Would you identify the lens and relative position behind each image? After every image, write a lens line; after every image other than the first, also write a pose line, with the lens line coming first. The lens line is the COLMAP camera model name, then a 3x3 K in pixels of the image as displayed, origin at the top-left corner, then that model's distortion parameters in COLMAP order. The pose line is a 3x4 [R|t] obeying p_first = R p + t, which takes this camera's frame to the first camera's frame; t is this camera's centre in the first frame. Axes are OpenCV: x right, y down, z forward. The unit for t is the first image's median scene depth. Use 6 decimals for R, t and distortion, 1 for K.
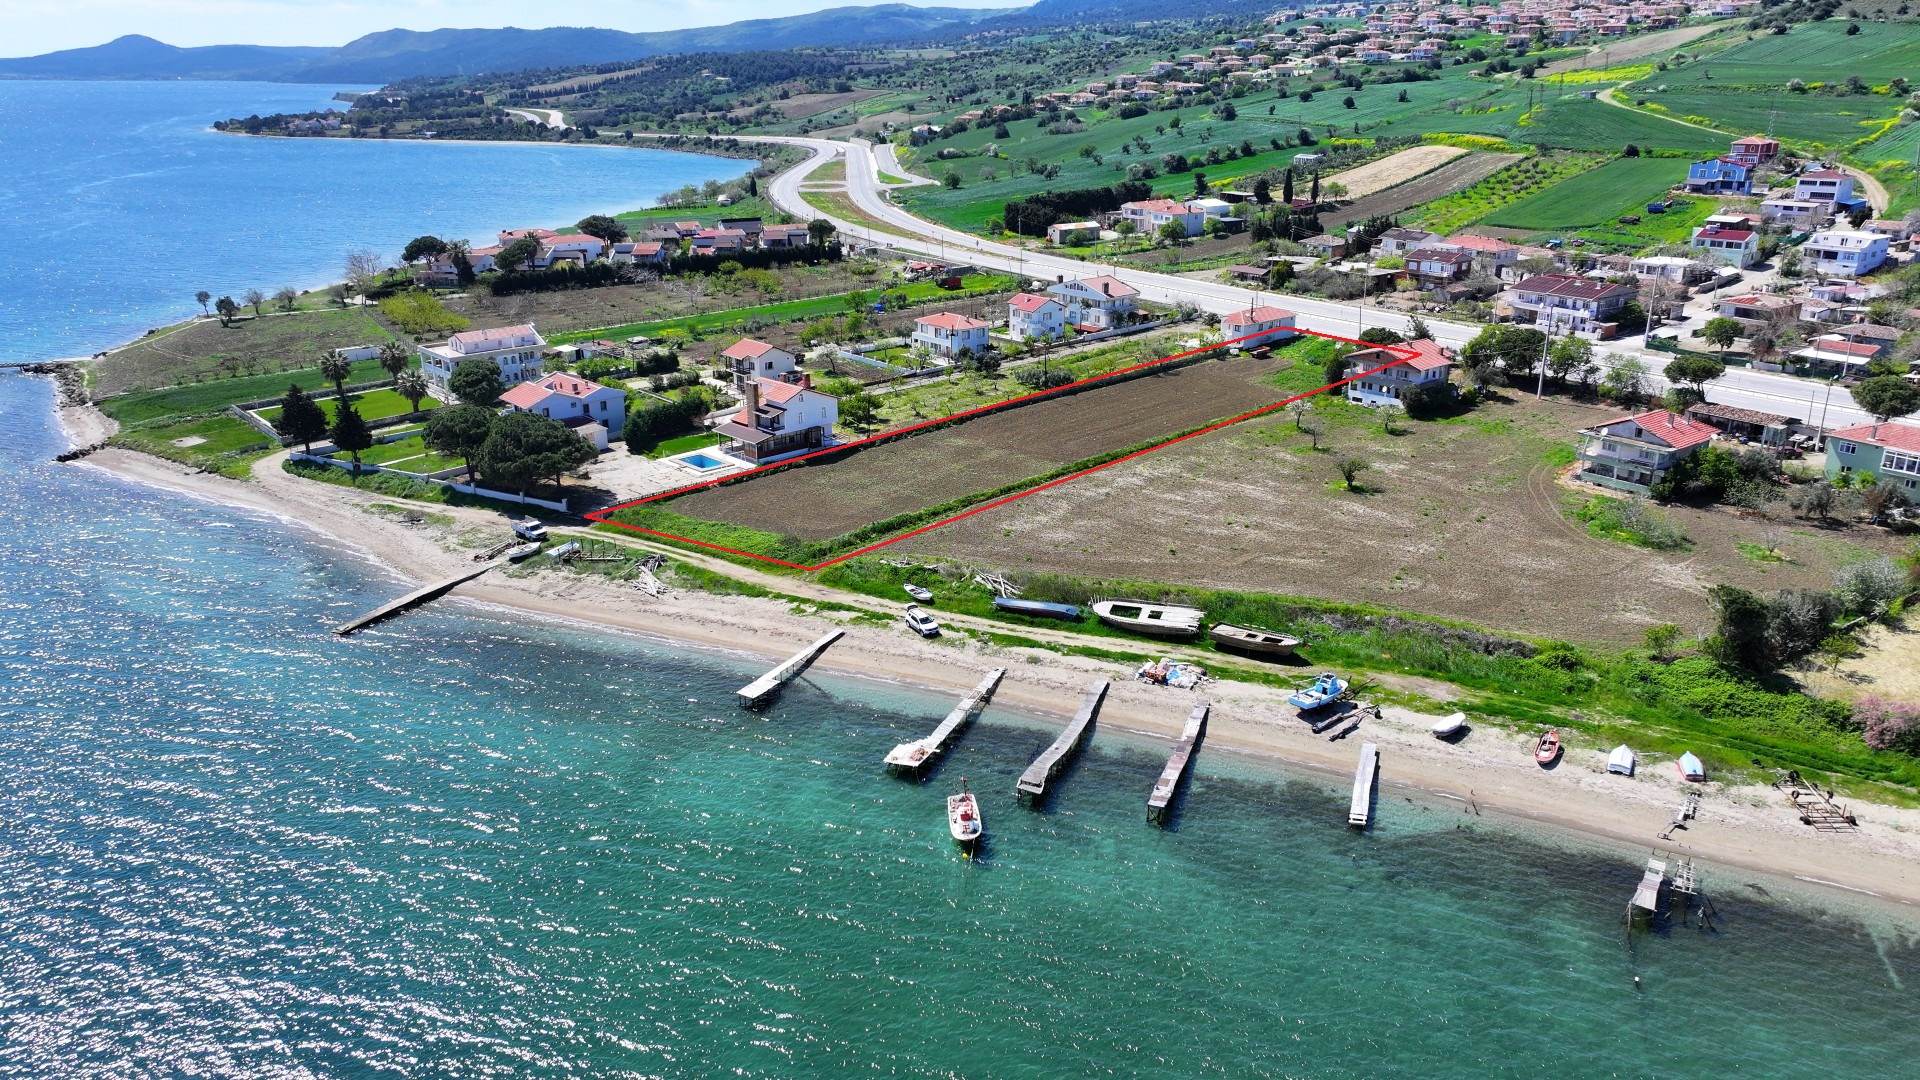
lens RADIAL K [[1347.3, 0, 962.4], [0, 1347.3, 539.1], [0, 0, 1]] dist [0.004618, 0.004010]
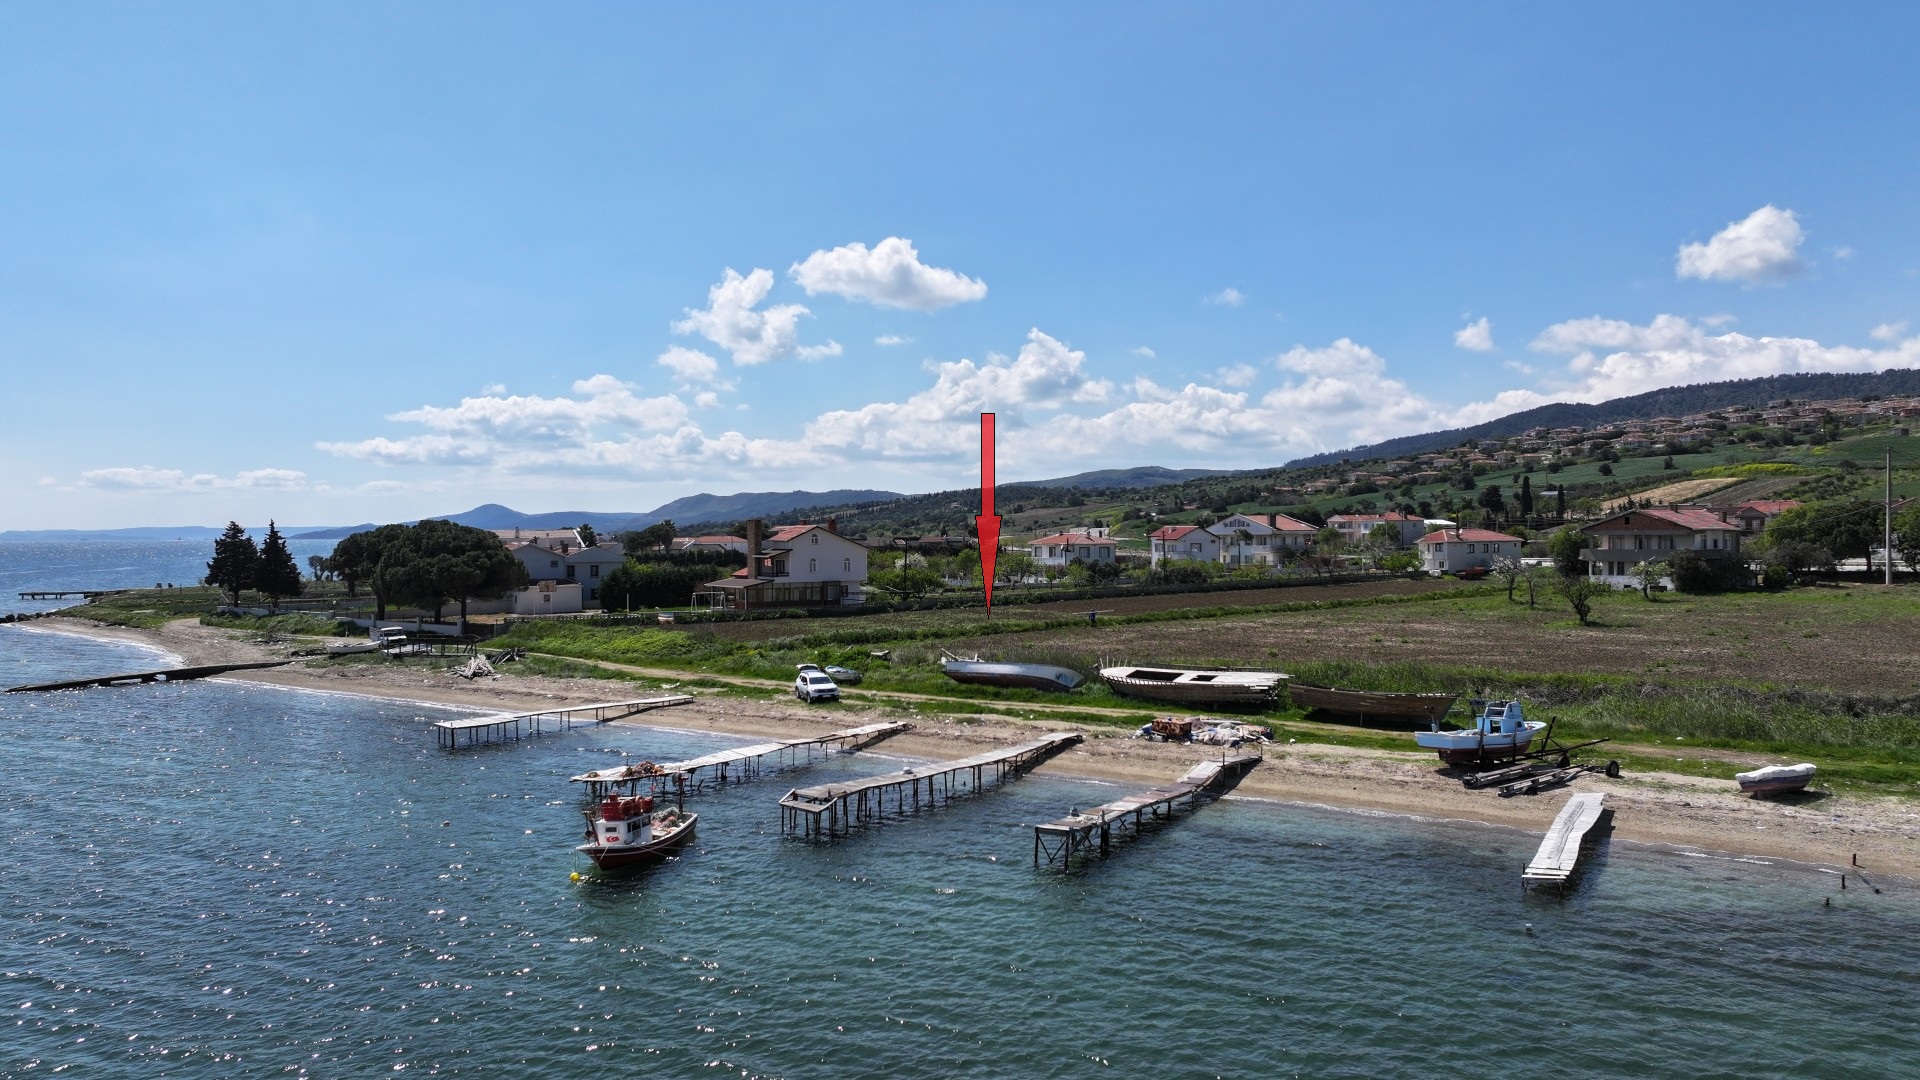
lens RADIAL K [[1347.3, 0, 967.1], [0, 1347.3, 575.7], [0, 0, 1]] dist [0.004618, 0.004010]
pose [[0.982700, 0.007644, -0.185047, 0.061333], [-0.063396, 0.952674, -0.297311, 0.078651], [0.174017, 0.303899, 0.936677, 0.176859]]
